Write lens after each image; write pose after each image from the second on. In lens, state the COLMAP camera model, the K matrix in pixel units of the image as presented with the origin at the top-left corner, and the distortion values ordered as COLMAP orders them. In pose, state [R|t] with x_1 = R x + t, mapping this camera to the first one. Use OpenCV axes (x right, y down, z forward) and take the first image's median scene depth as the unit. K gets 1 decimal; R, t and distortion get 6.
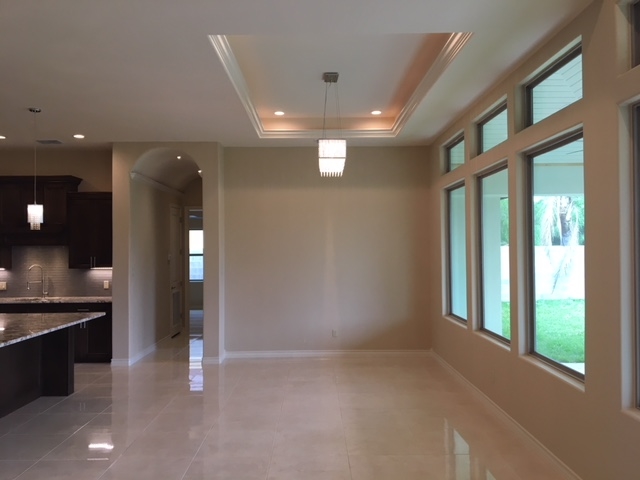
lens RADIAL K [[536.2, 0, 320.0], [0, 536.2, 240.0], [0, 0, 1]] dist [0.077021, -0.101051]
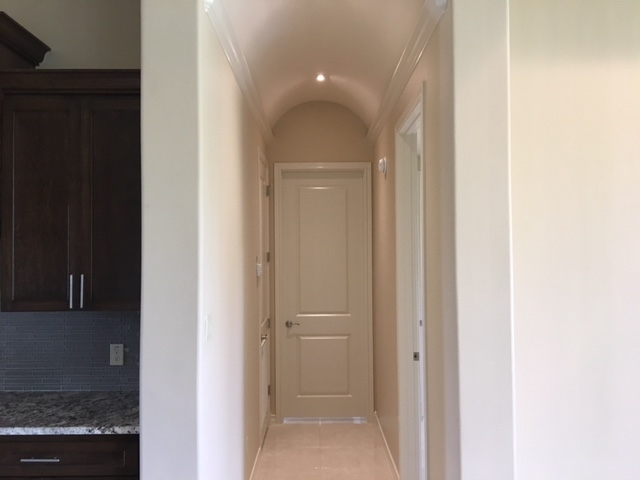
lens RADIAL K [[536.2, 0, 320.0], [0, 536.2, 240.0], [0, 0, 1]] dist [0.077021, -0.101051]
pose [[0.999993, -0.000663, 0.003748, -0.277378], [0.000704, 0.999939, -0.011021, 0.014546], [-0.003740, 0.011023, 0.999932, 0.680625]]
